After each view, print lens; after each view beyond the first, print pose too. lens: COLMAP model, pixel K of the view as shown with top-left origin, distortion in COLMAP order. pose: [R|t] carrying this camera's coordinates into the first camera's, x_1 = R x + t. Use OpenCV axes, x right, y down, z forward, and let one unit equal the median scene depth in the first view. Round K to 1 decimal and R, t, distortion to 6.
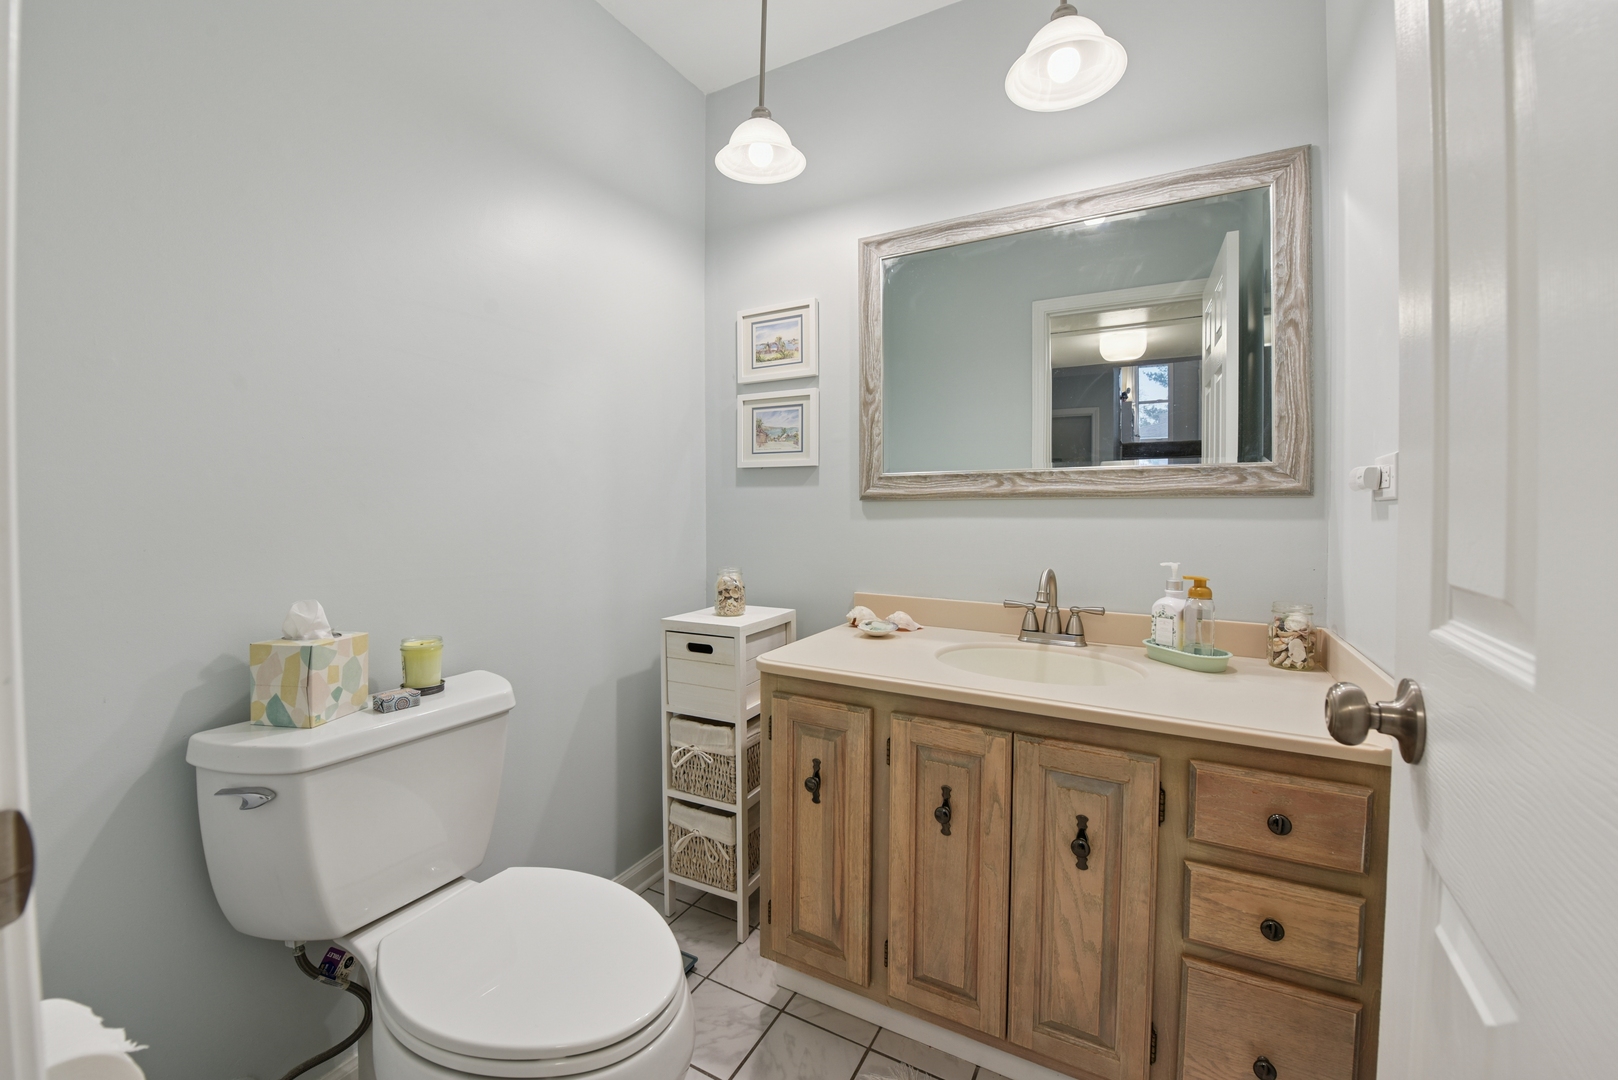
lens RADIAL K [[654.9, 0, 810.8], [0, 654.9, 526.9], [0, 0, 1]] dist [-0.019361, -0.000297]
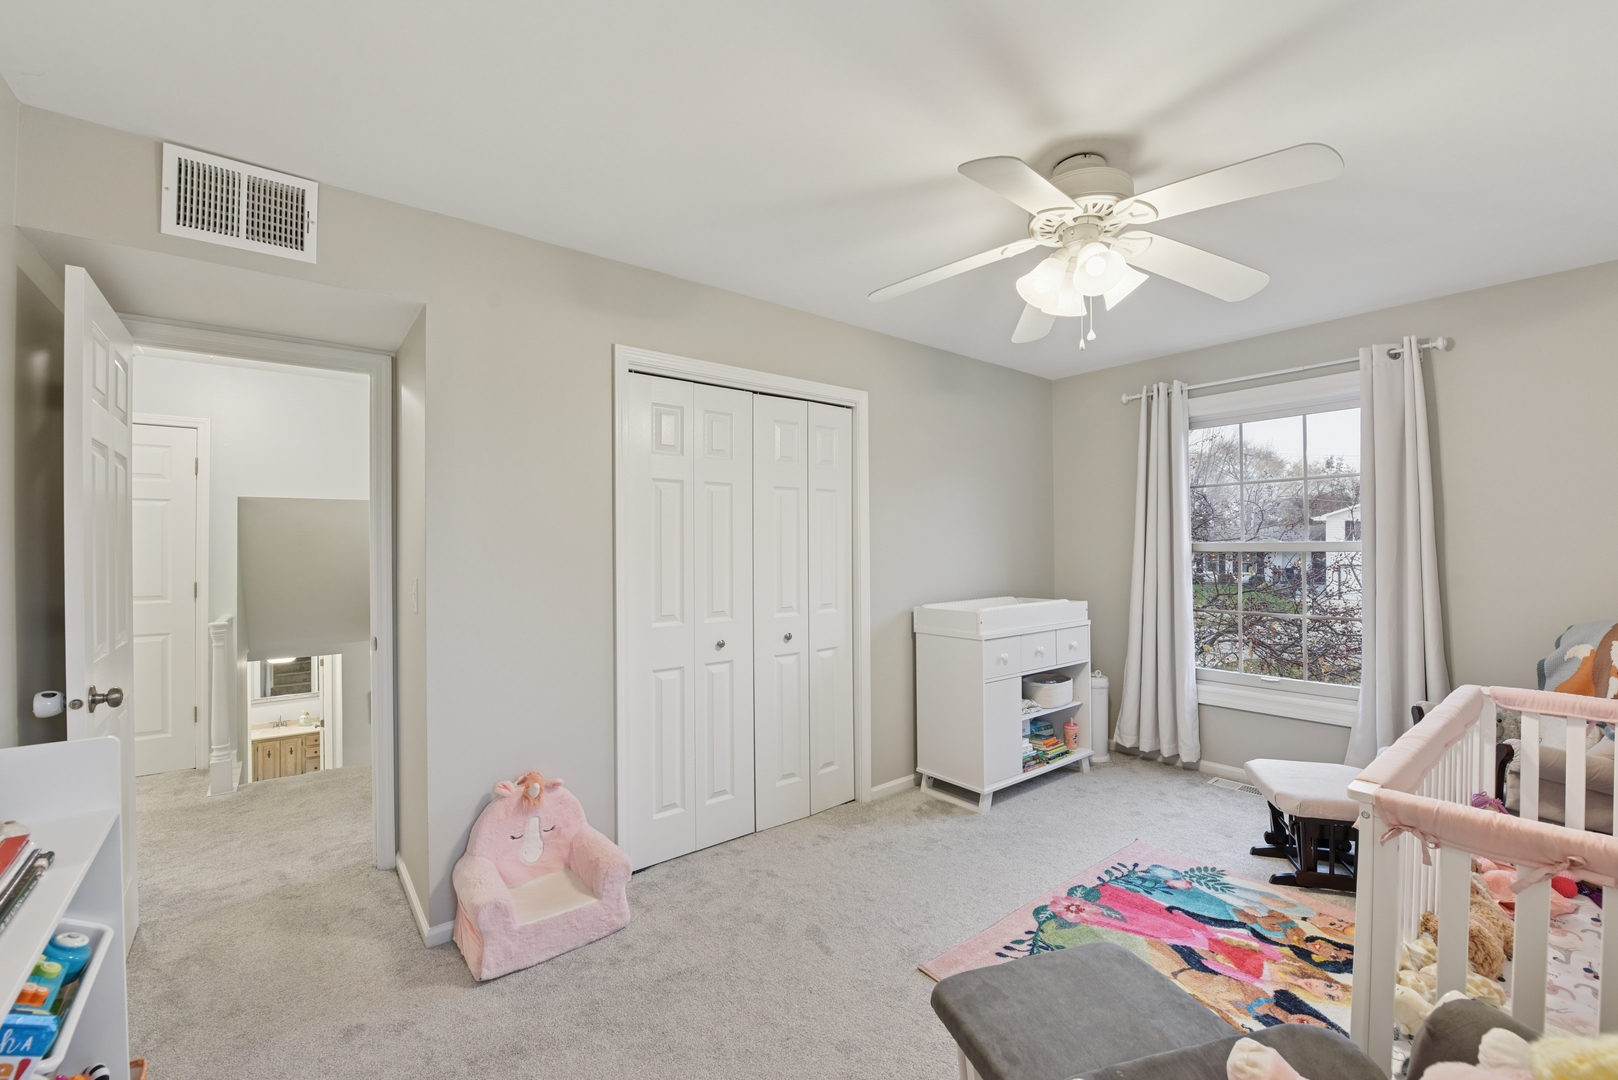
lens RADIAL K [[654.9, 0, 809.0], [0, 654.9, 545.7], [0, 0, 1]] dist [-0.019361, -0.000297]
pose [[0.384571, 0.003883, 0.923087, -4.067584], [0.021249, 0.999689, -0.013058, -1.641236], [-0.922851, 0.024636, 0.384369, -7.269528]]
